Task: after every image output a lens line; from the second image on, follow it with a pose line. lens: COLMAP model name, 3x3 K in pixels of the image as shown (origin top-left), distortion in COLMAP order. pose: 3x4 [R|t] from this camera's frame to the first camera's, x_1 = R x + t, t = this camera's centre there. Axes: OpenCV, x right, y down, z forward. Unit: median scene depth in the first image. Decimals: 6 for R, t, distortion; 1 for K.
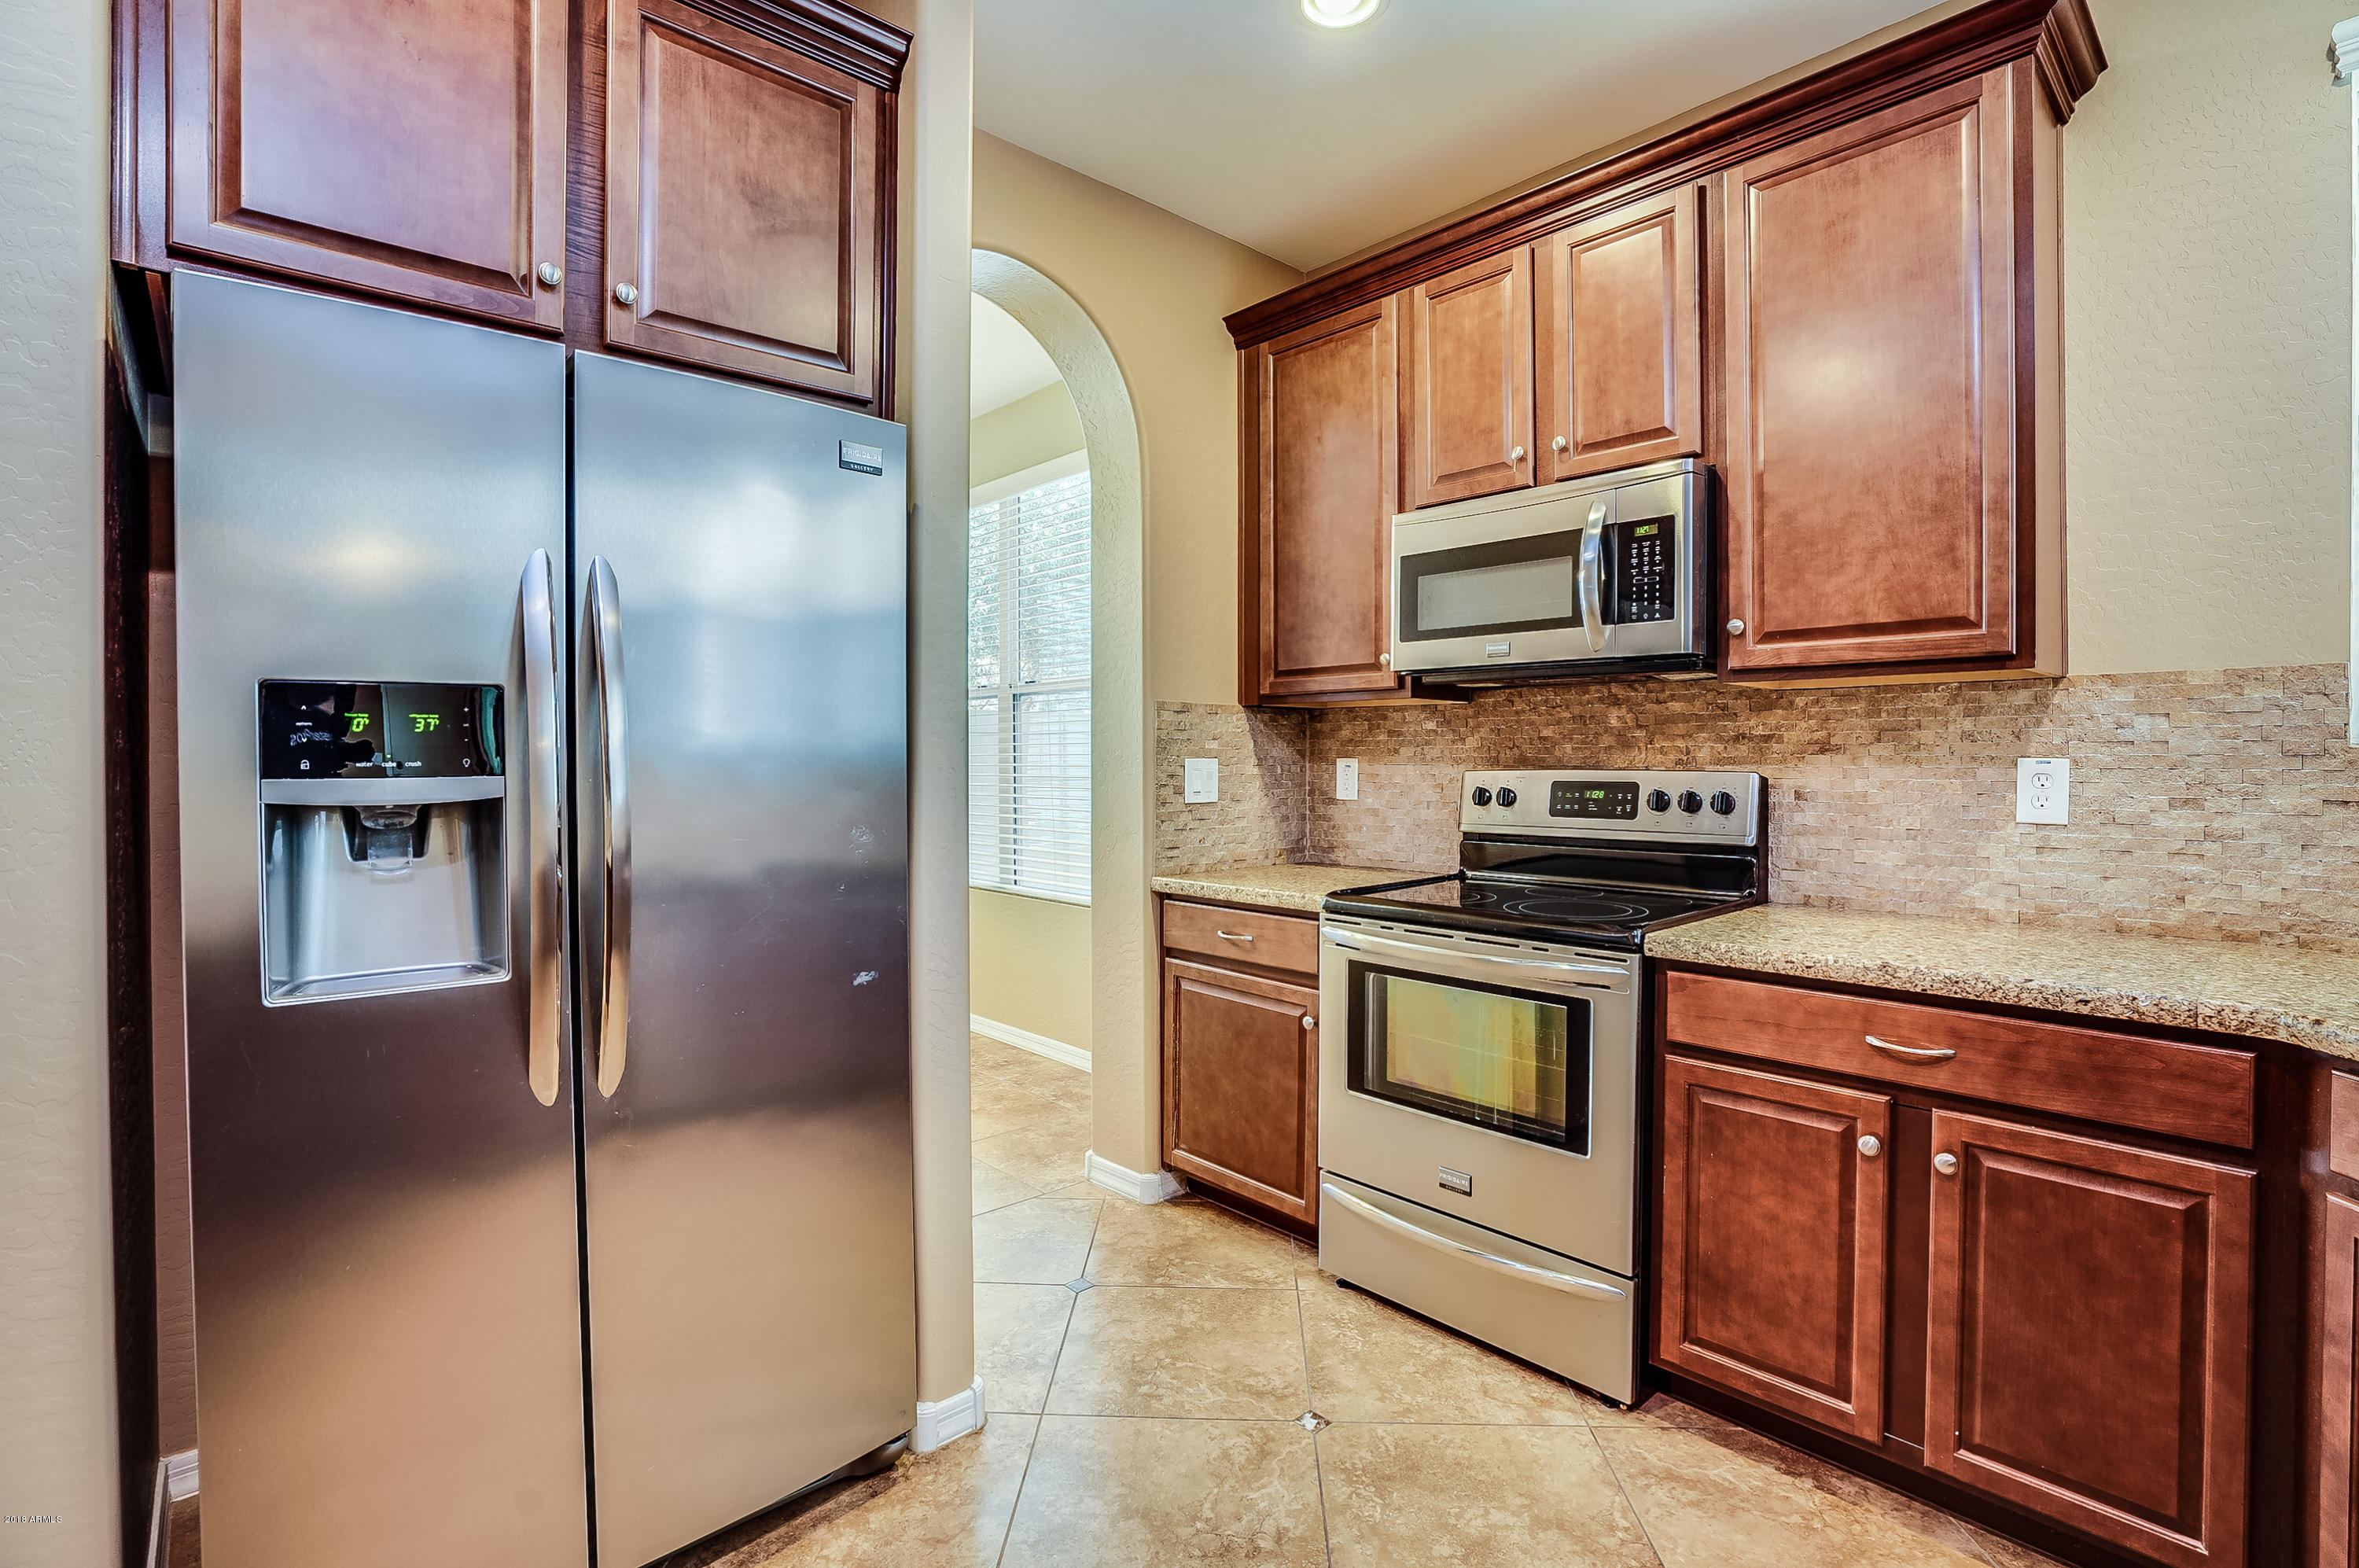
lens RADIAL K [[1100.2, 0, 1176.7], [0, 1100.2, 773.6], [0, 0, 1]] dist [-0.054617, 0.019621]
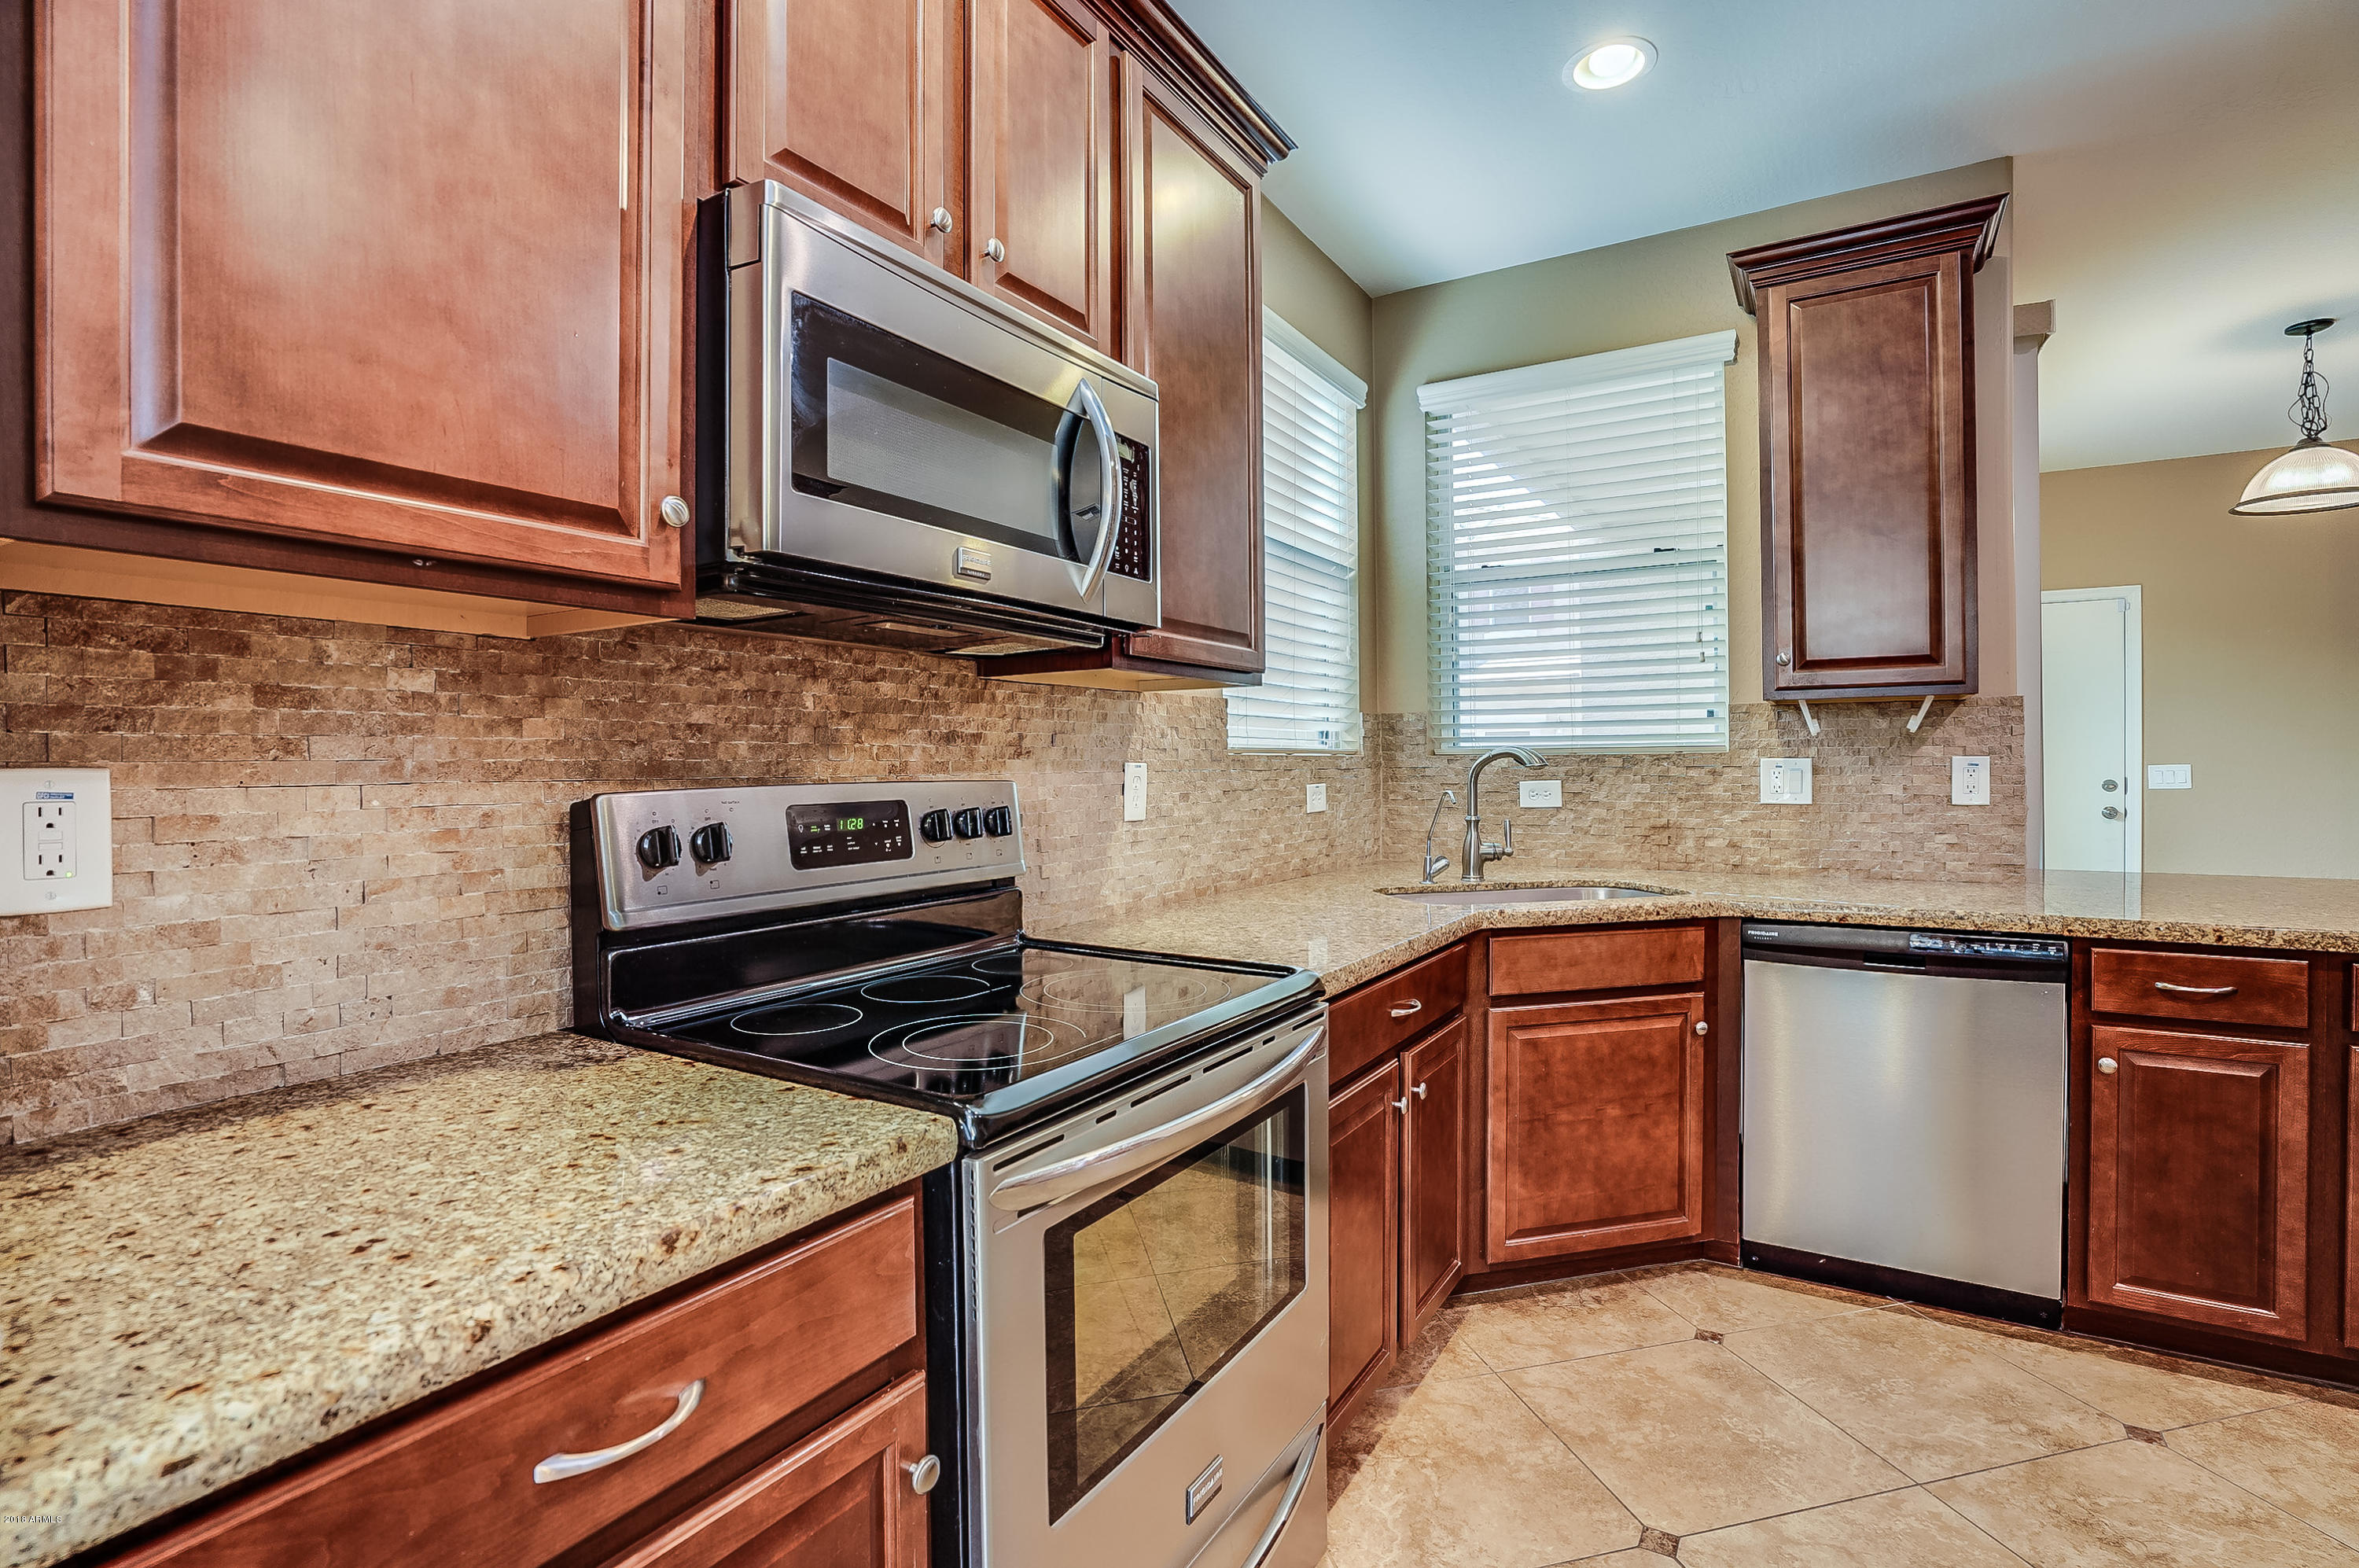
lens RADIAL K [[1100.2, 0, 1176.7], [0, 1100.2, 773.6], [0, 0, 1]] dist [-0.054617, 0.019621]
pose [[-0.275352, -0.007958, 0.961310, -0.268218], [0.018813, 0.999730, 0.013665, -0.014953], [-0.961159, 0.021848, -0.275128, 1.081791]]
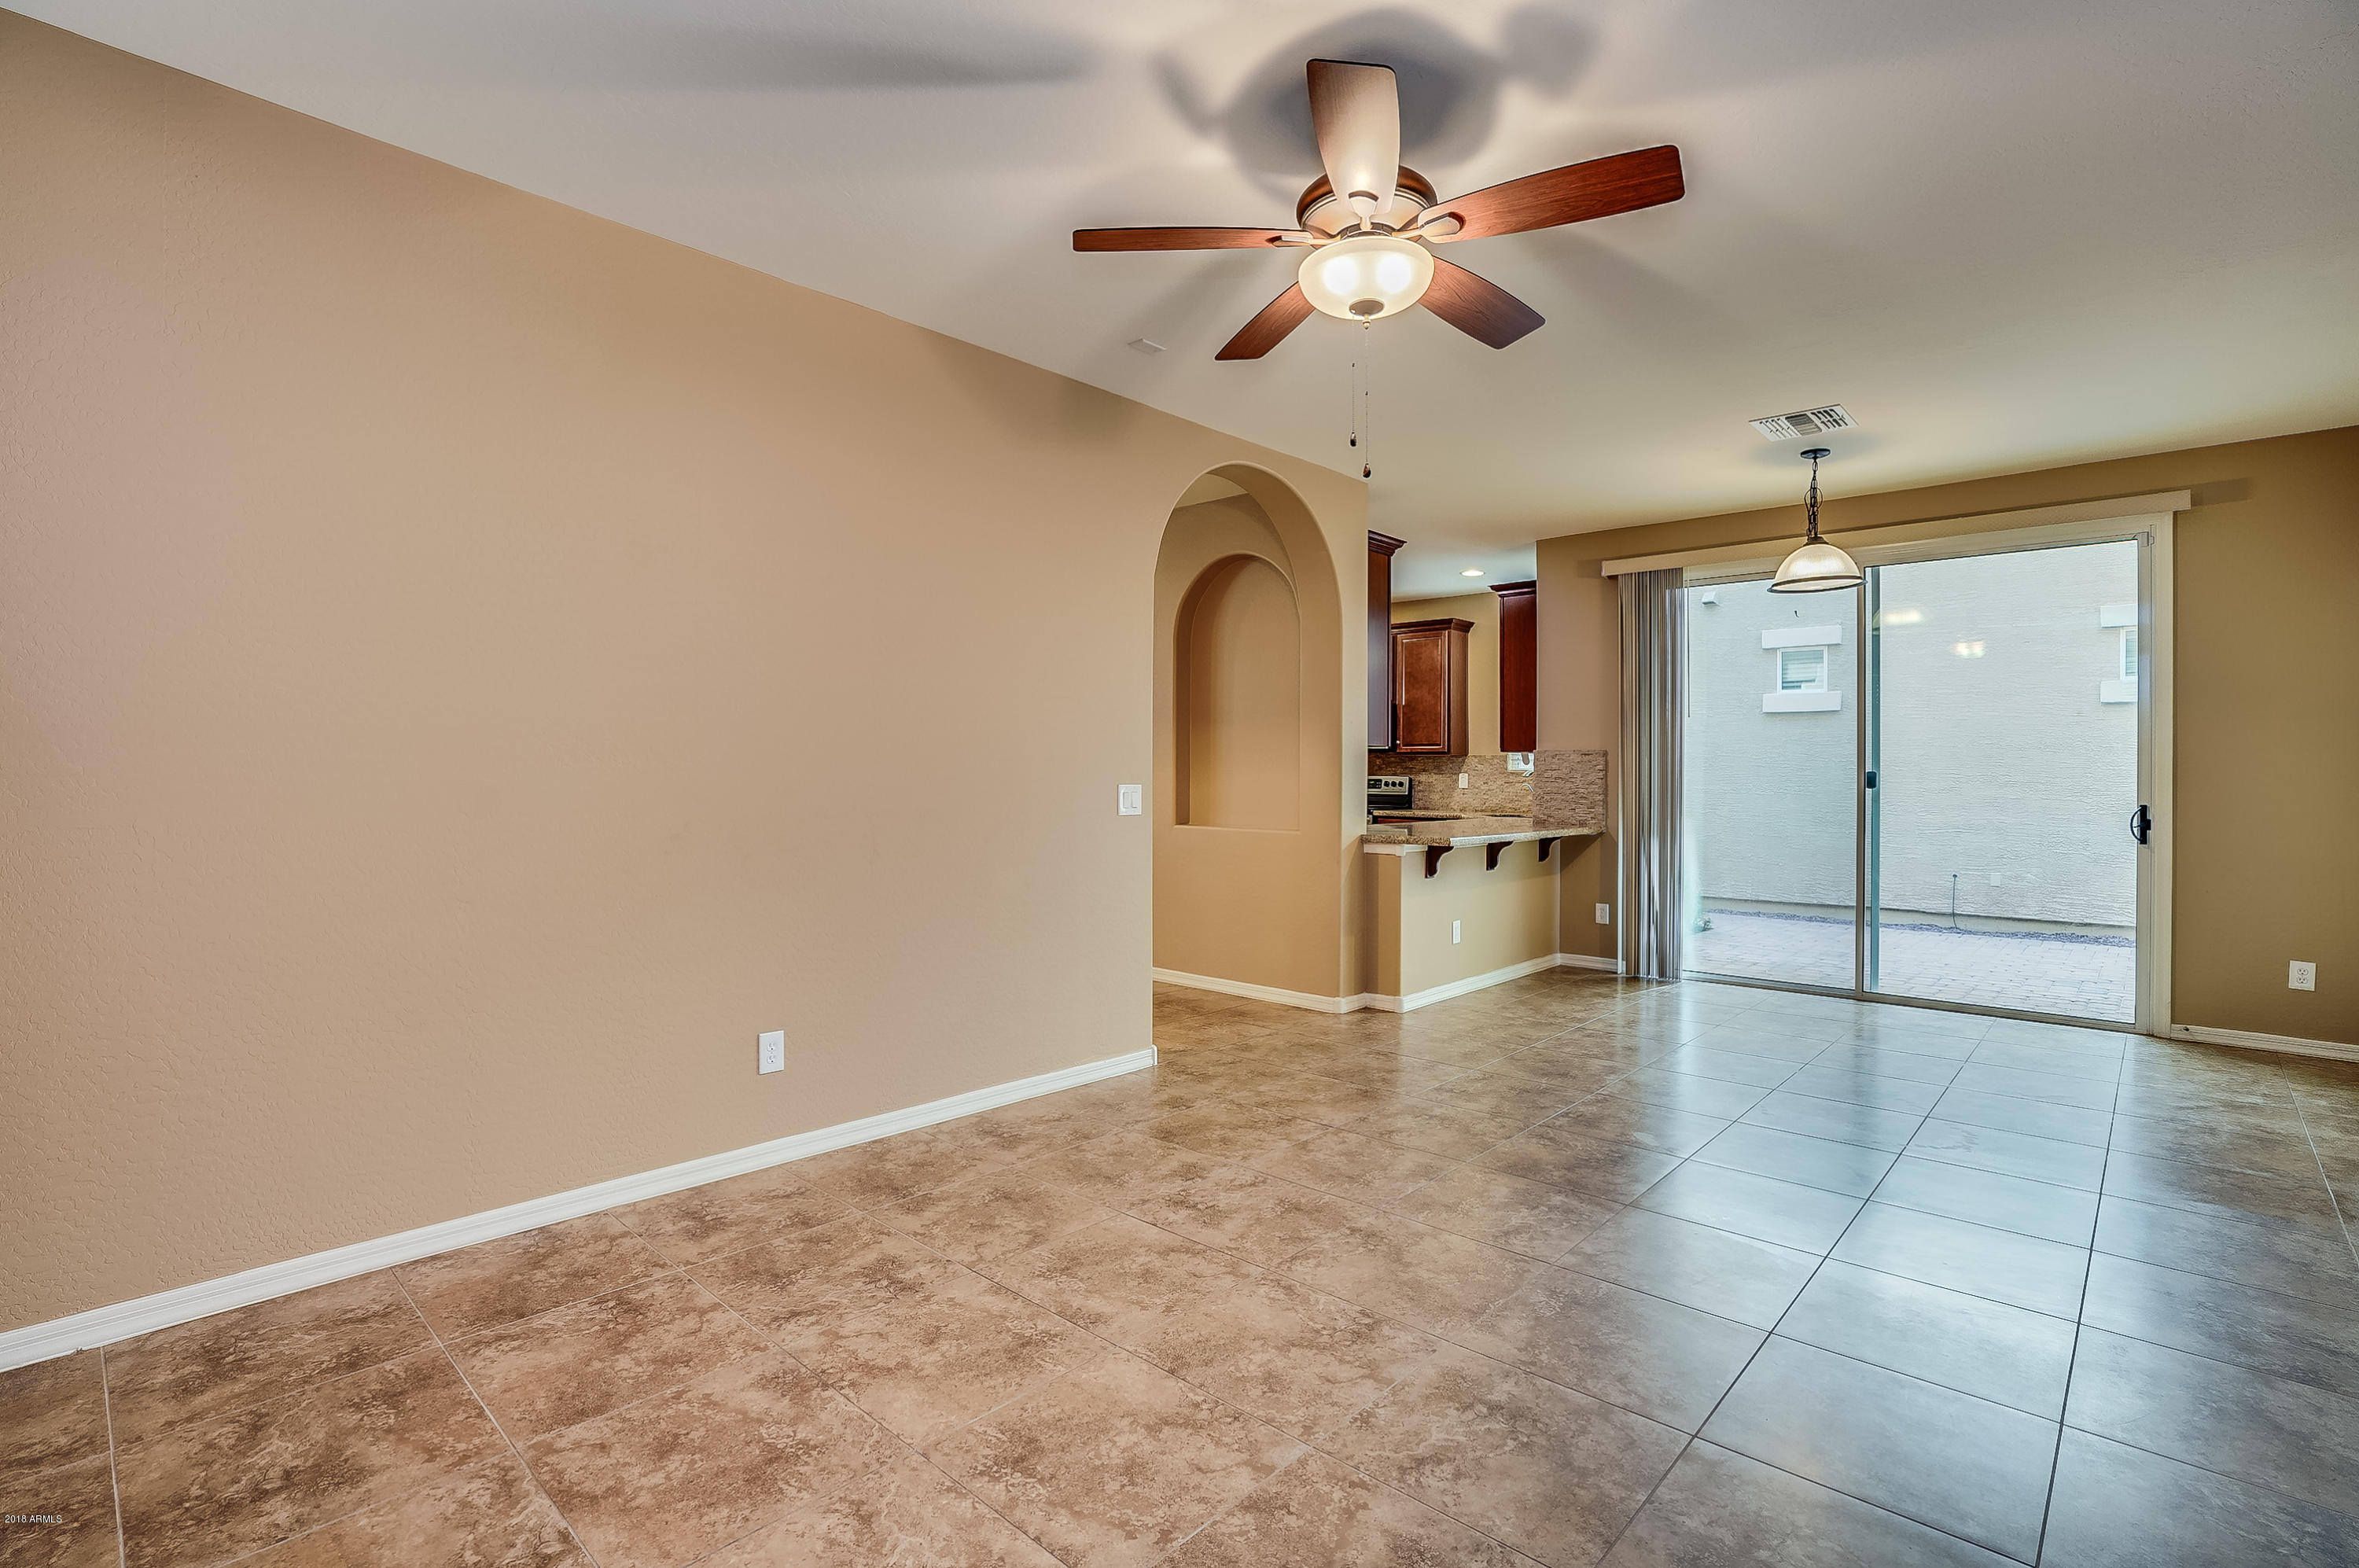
lens RADIAL K [[1100.2, 0, 1176.7], [0, 1100.2, 773.6], [0, 0, 1]] dist [-0.054617, 0.019621]
pose [[0.995169, 0.004705, 0.098059, -0.711536], [-0.003201, 0.999875, -0.015488, 0.052636], [-0.098120, 0.015099, 0.995060, -2.929365]]
